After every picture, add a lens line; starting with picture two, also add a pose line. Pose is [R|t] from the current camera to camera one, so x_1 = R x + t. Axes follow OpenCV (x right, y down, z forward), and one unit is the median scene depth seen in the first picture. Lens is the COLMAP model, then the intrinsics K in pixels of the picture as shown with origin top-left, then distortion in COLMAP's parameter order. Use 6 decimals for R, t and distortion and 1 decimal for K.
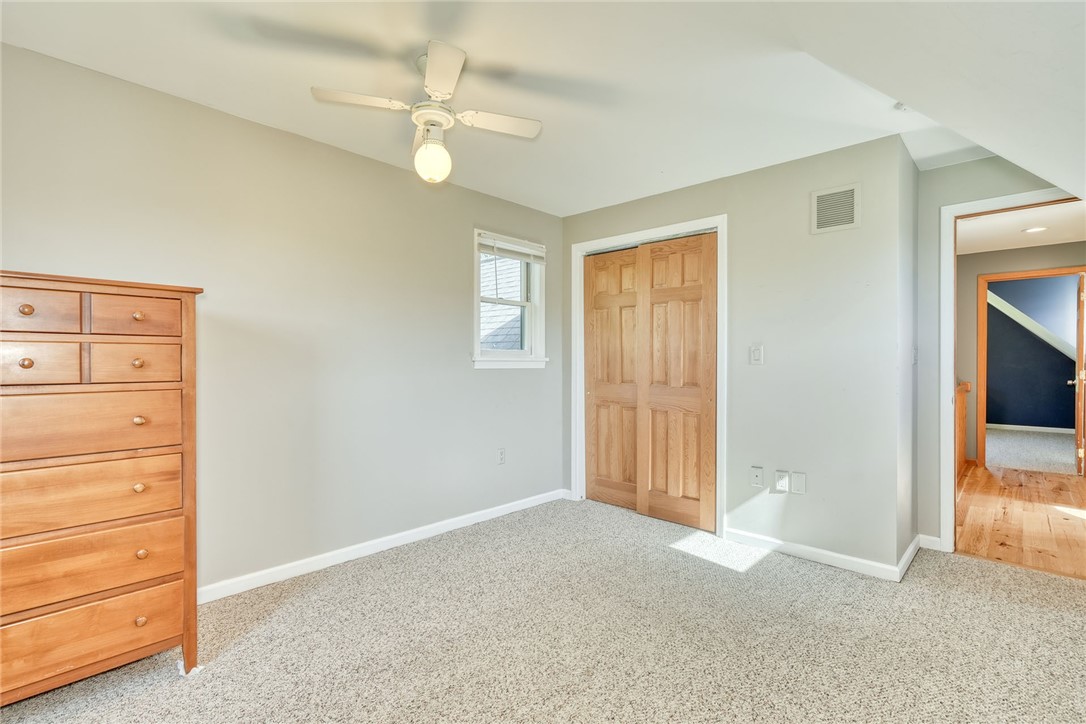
lens RADIAL K [[509.9, 0, 541.9], [0, 509.9, 360.3], [0, 0, 1]] dist [-0.002002, 0.000646]
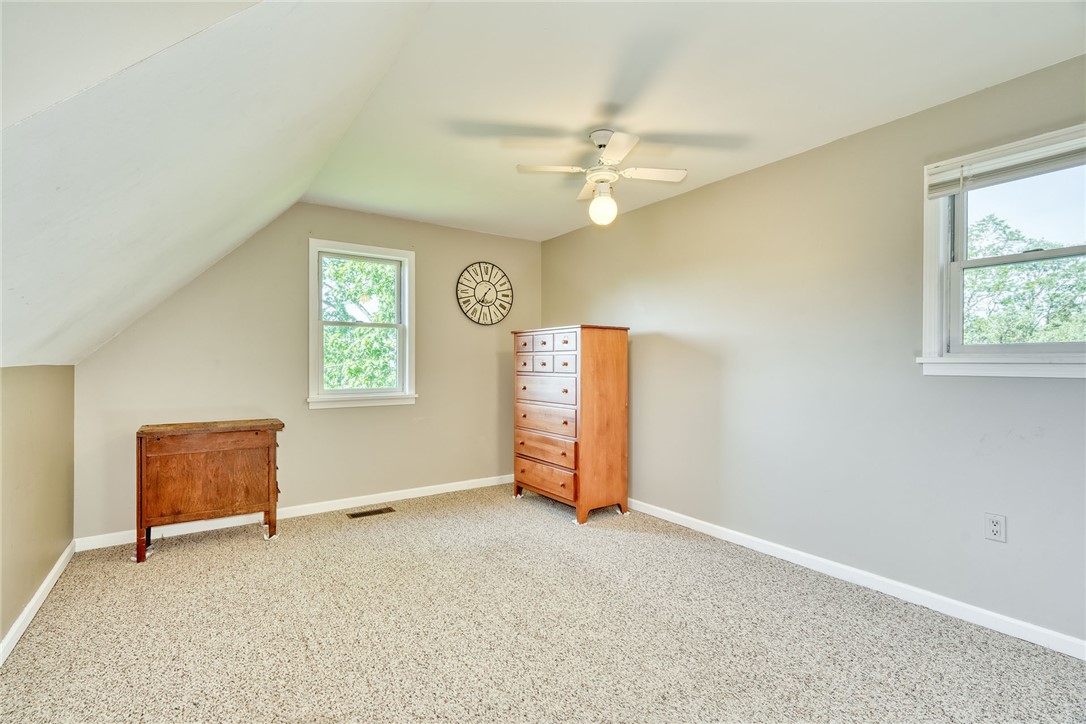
lens RADIAL K [[509.9, 0, 541.9], [0, 509.9, 360.3], [0, 0, 1]] dist [-0.002002, 0.000646]
pose [[-0.213363, -0.004655, -0.976962, 0.831896], [-0.000416, 0.999989, -0.004674, 0.000335], [0.976973, -0.000591, -0.213363, 0.863089]]
